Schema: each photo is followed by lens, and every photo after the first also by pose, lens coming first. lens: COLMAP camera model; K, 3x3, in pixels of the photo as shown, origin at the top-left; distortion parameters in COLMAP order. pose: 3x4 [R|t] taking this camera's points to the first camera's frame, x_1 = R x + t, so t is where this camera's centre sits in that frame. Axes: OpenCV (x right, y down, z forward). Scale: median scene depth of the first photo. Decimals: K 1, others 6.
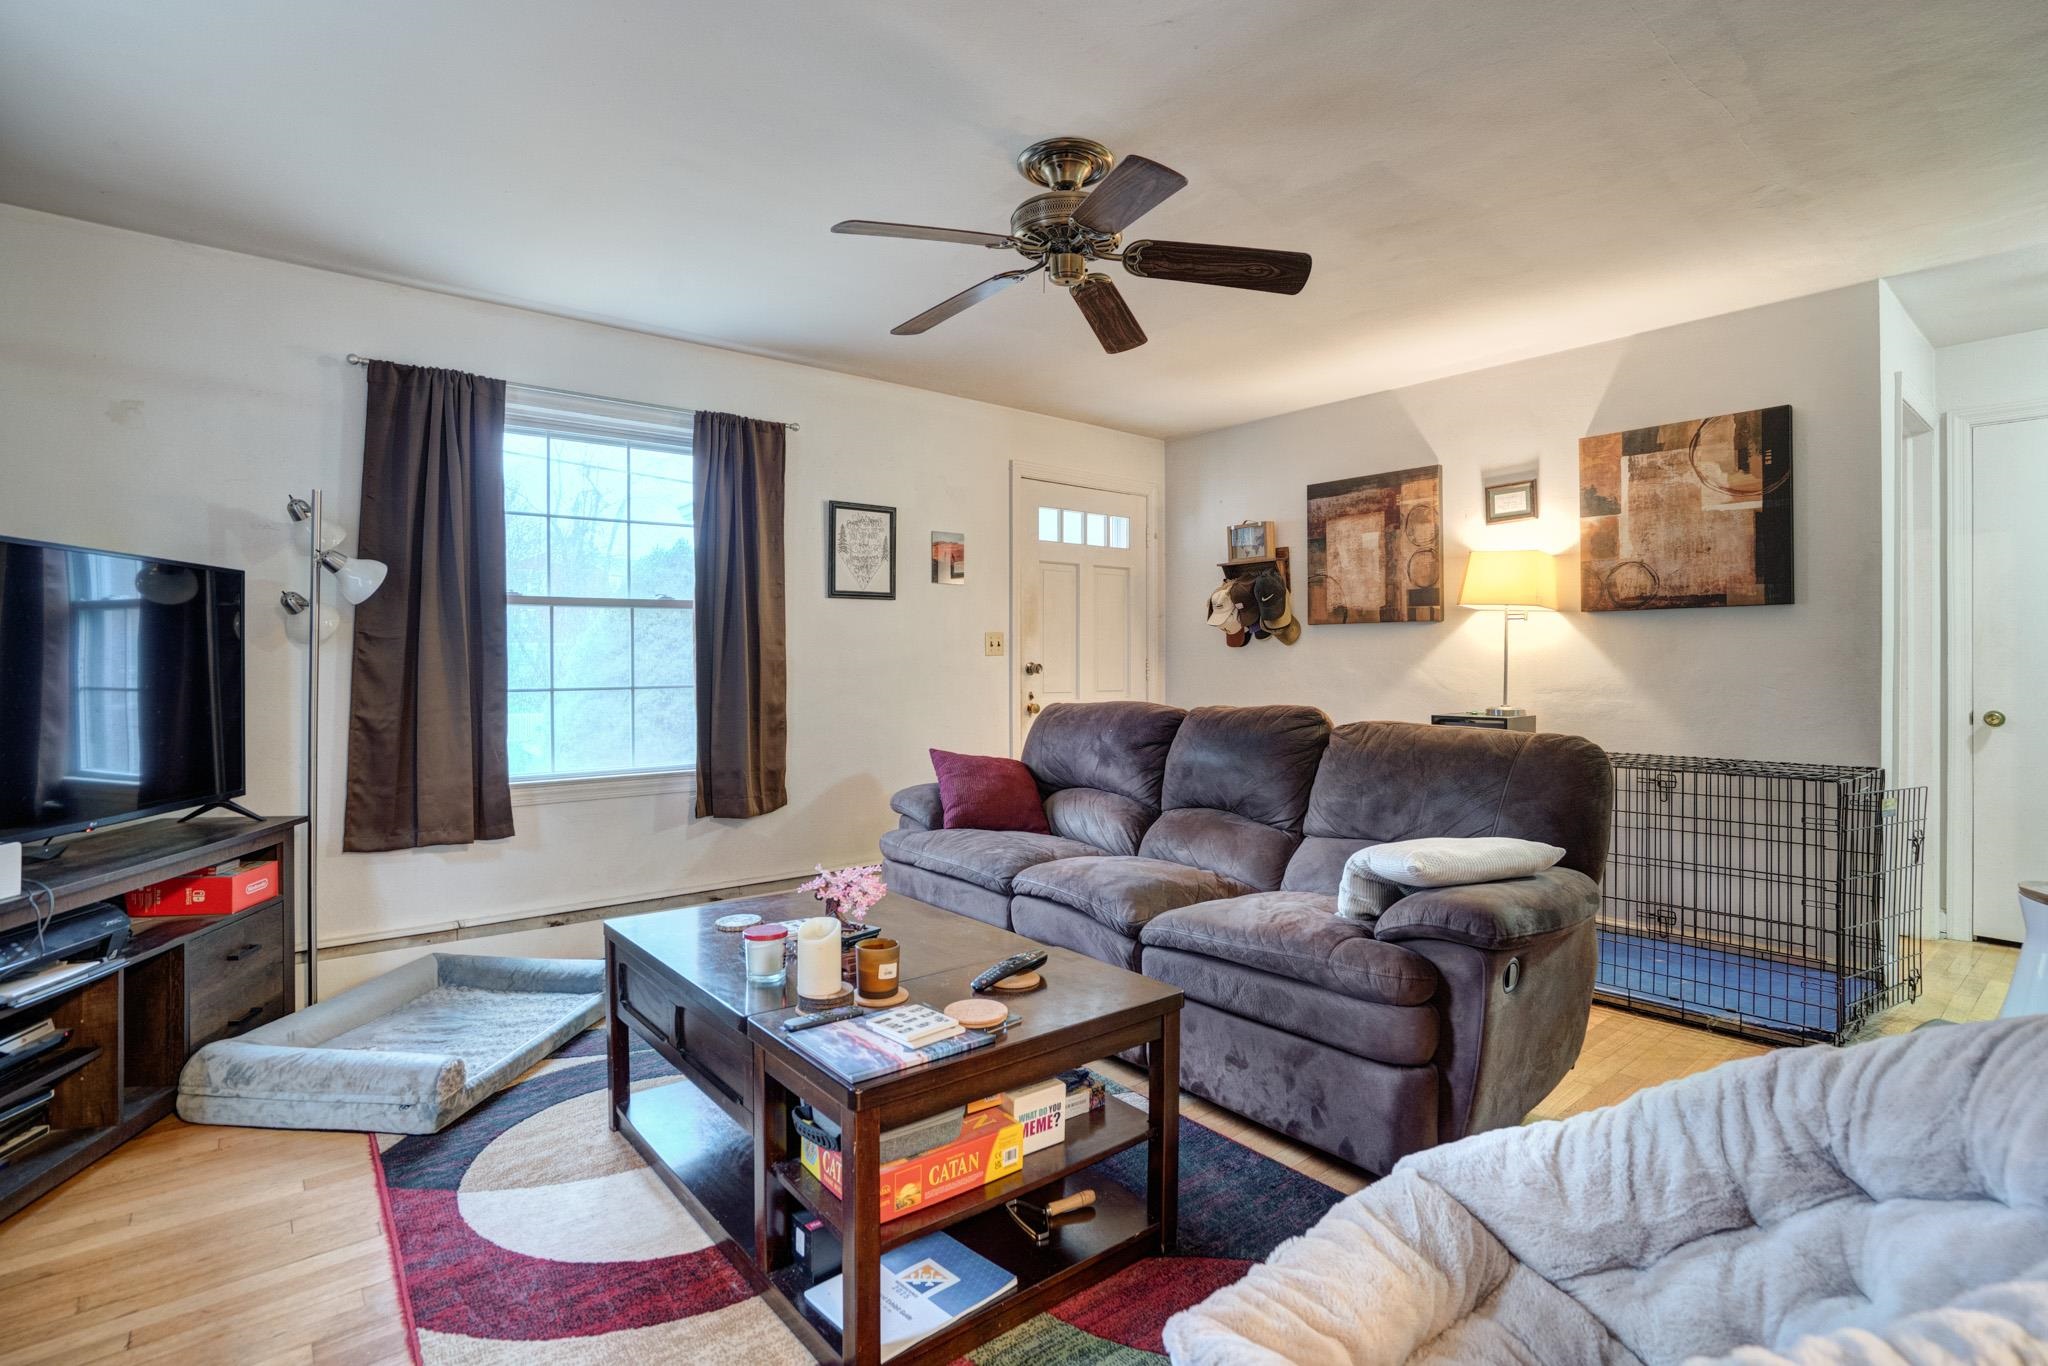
lens RADIAL K [[976.8, 0, 1015.0], [0, 976.8, 667.1], [0, 0, 1]] dist [-0.068567, 0.029478]
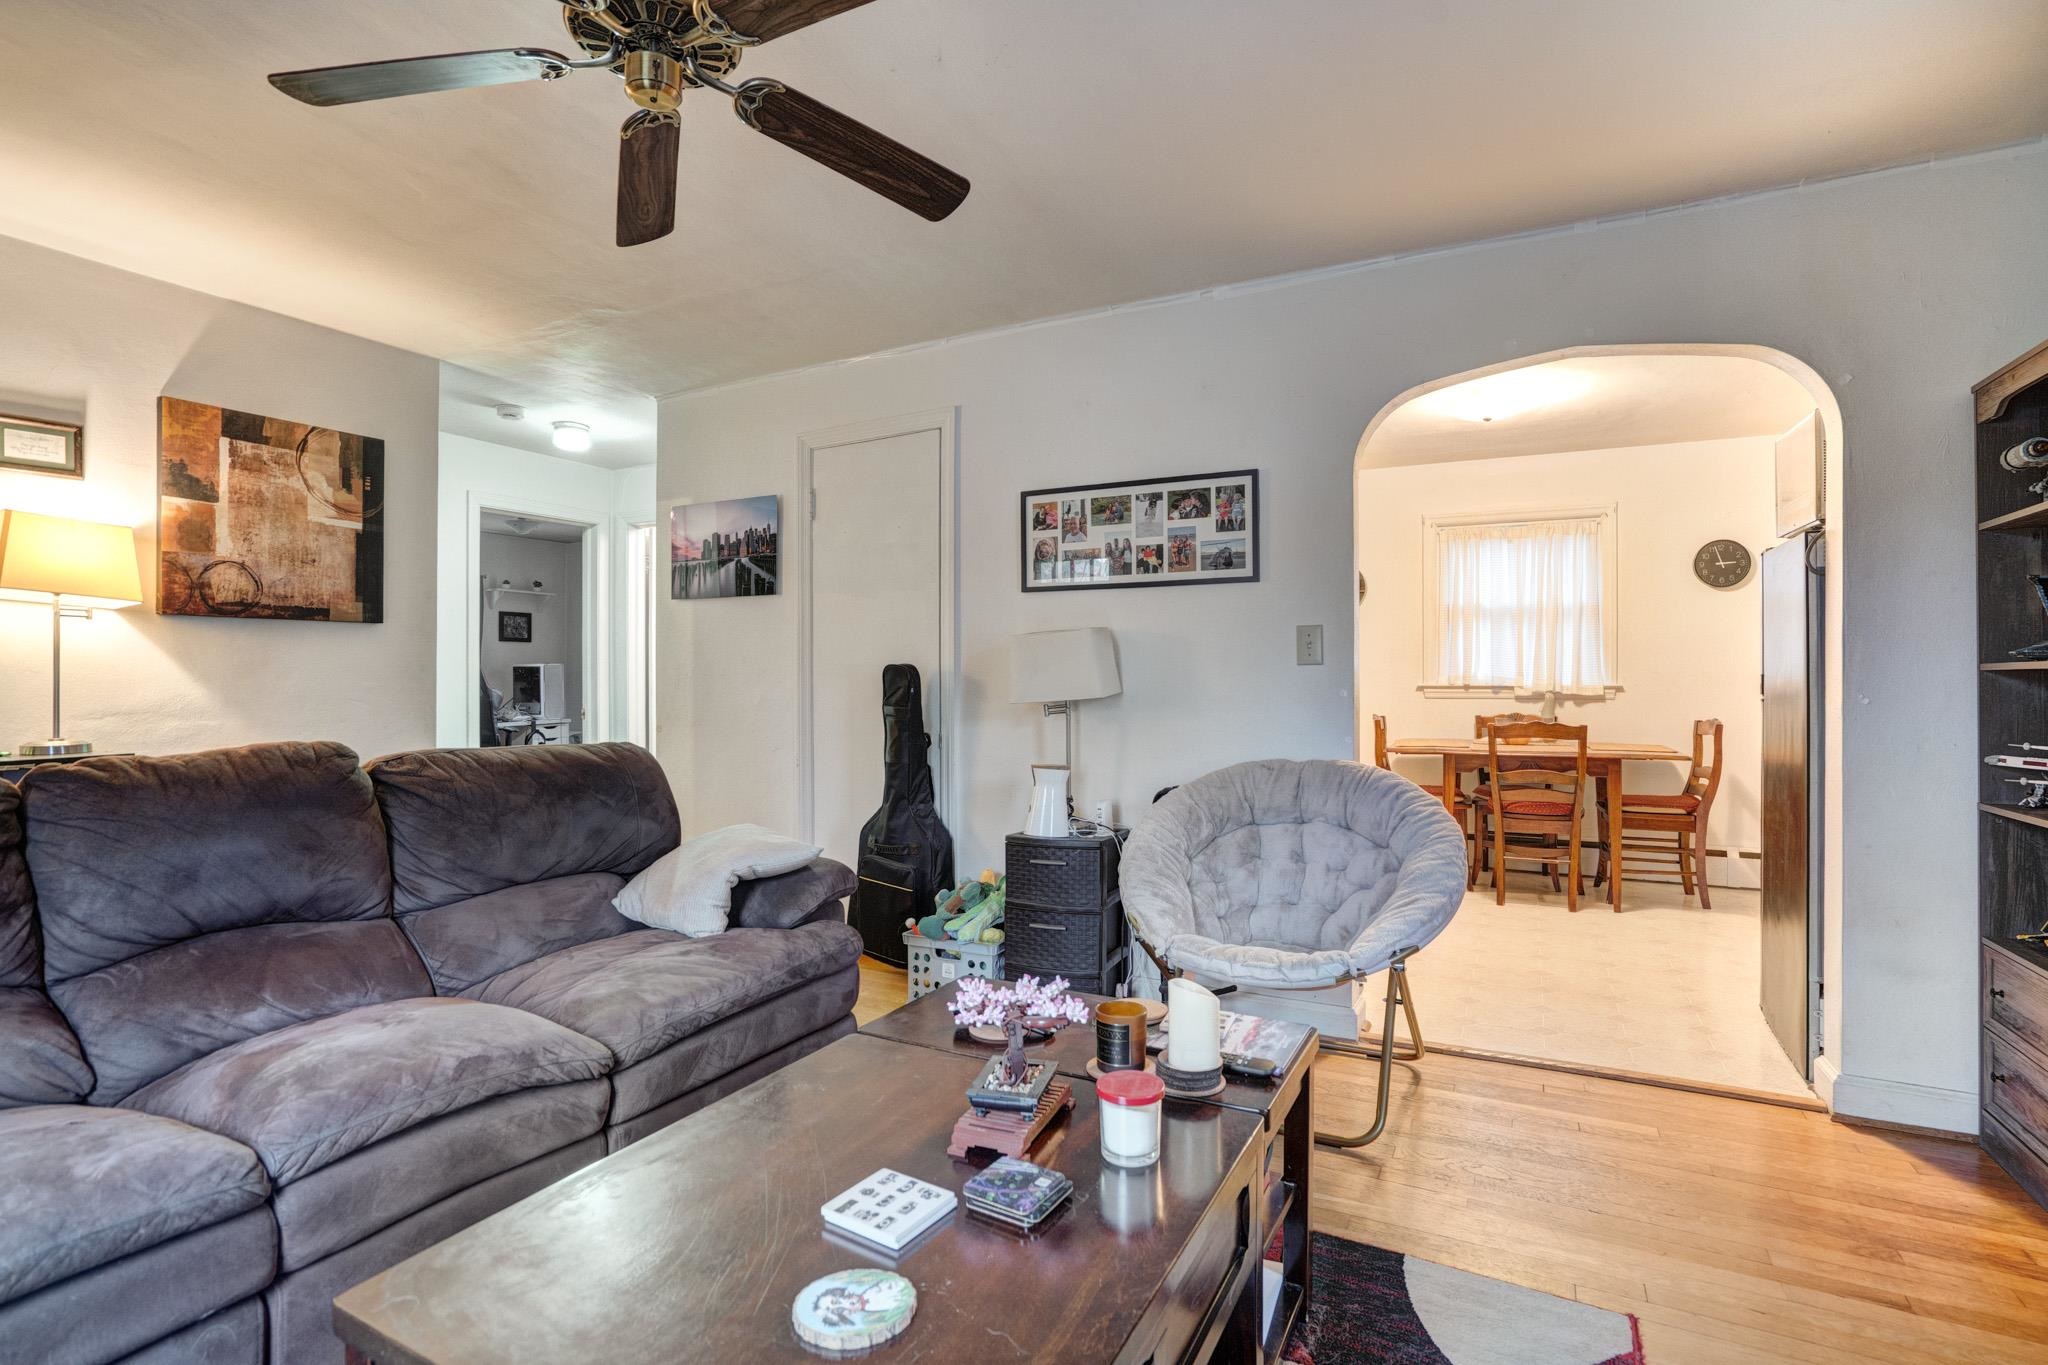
lens RADIAL K [[983.3, 0, 1020.0], [0, 983.3, 674.4], [0, 0, 1]] dist [-0.061053, 0.024426]
pose [[-0.392187, 0.003233, 0.919880, -0.418520], [0.006604, 0.999978, -0.000699, -0.002236], [-0.919862, 0.005801, -0.392200, 0.659946]]
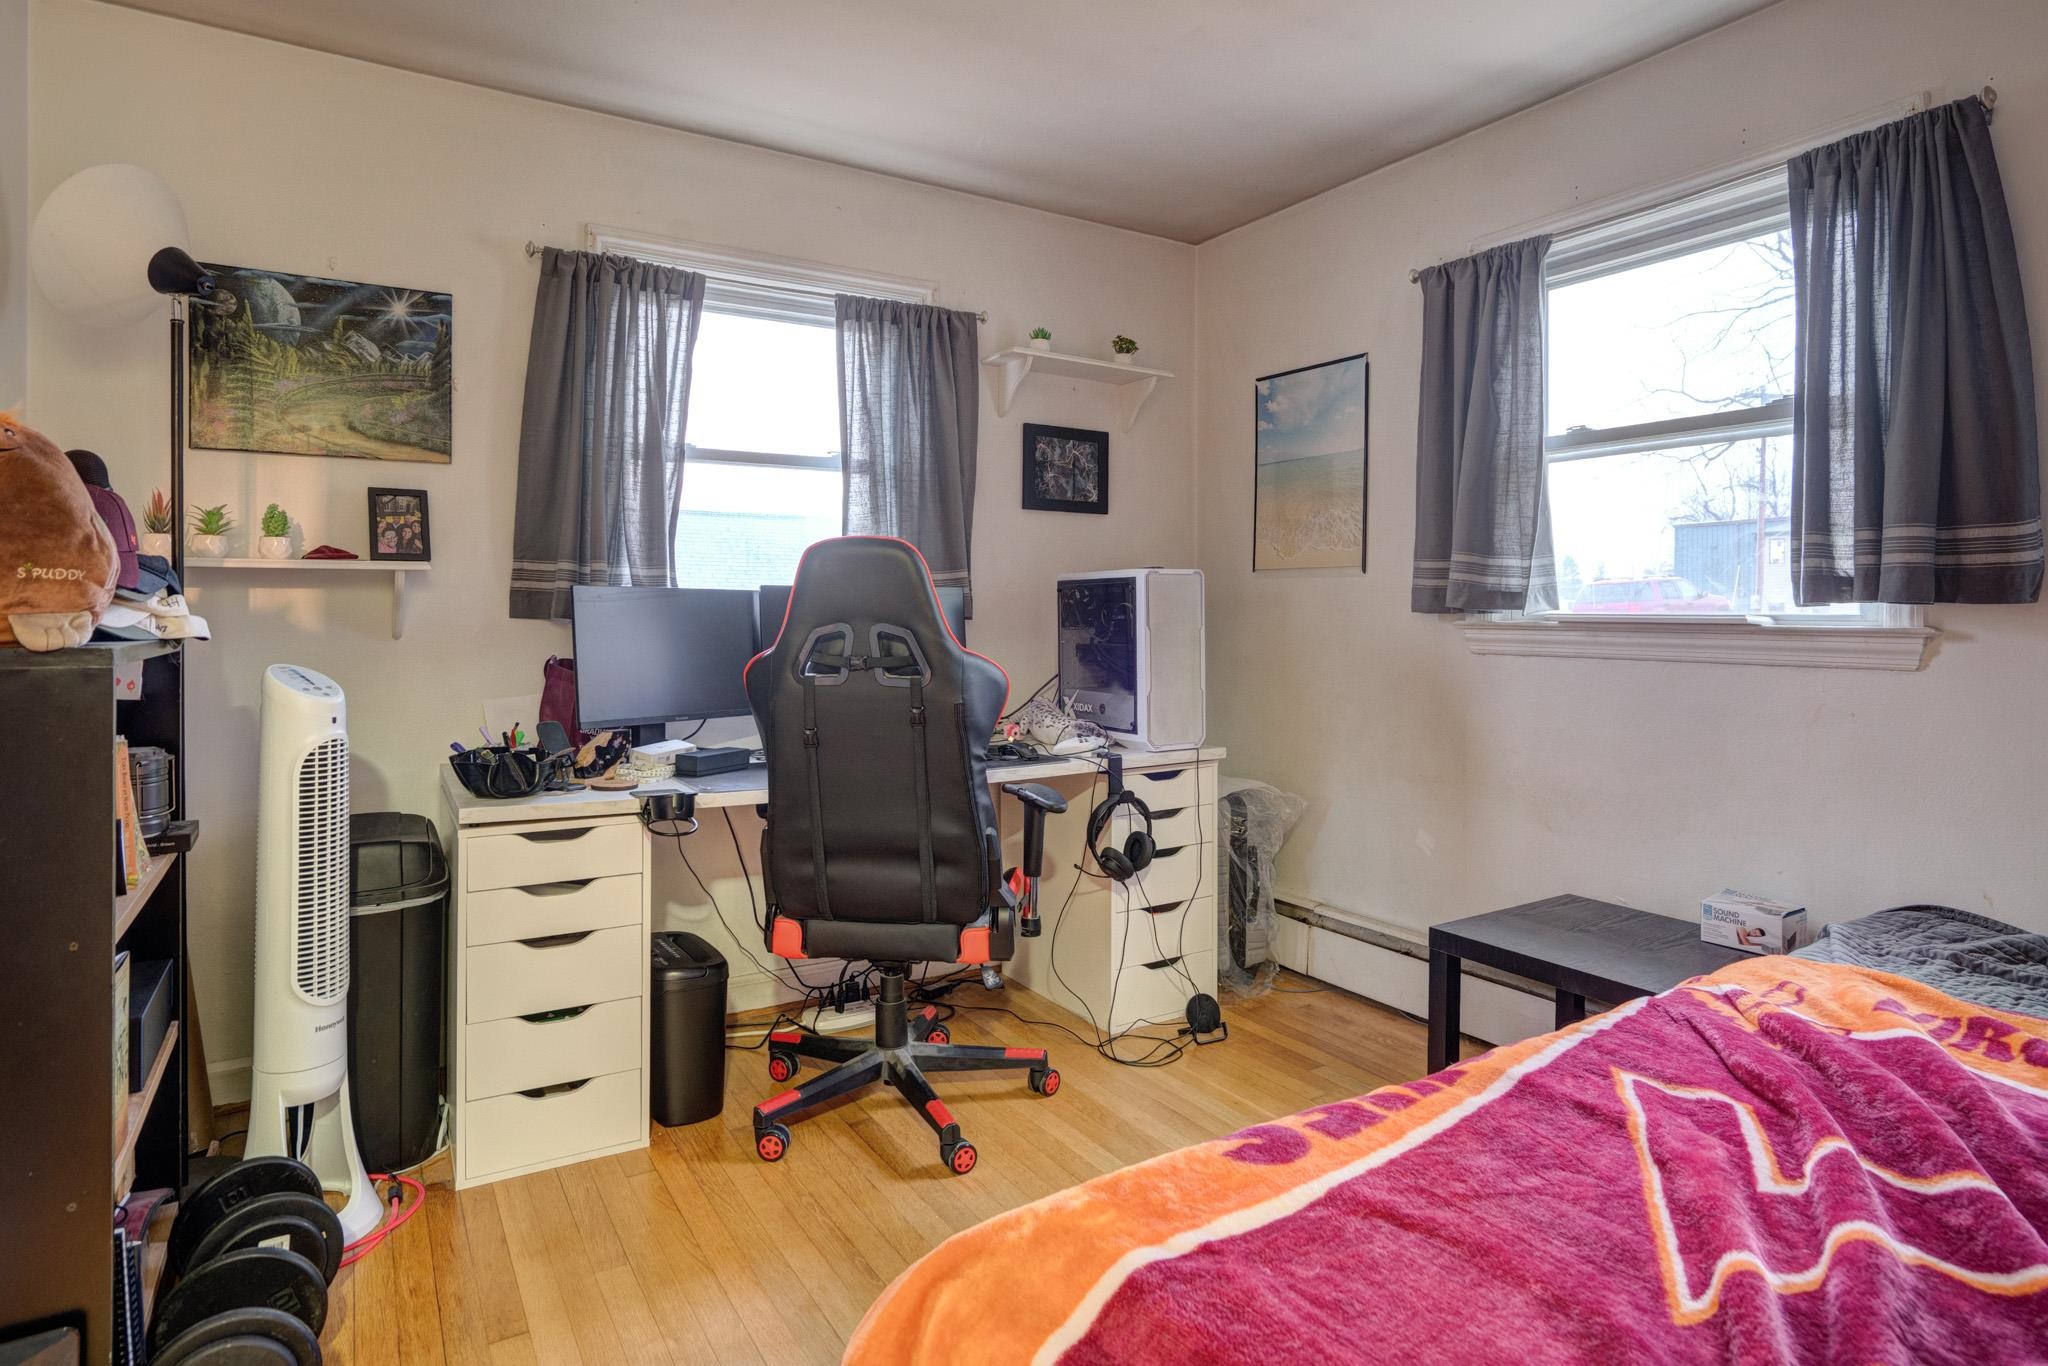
lens RADIAL K [[1042.1, 0, 1015.4], [0, 1042.1, 678.7], [0, 0, 1]] dist [-0.062406, 0.036311]
pose [[0.143889, -0.062452, 0.987621, 1.338761], [0.003834, 0.998034, 0.062552, -0.003406], [-0.989586, -0.005214, 0.143846, 0.778848]]
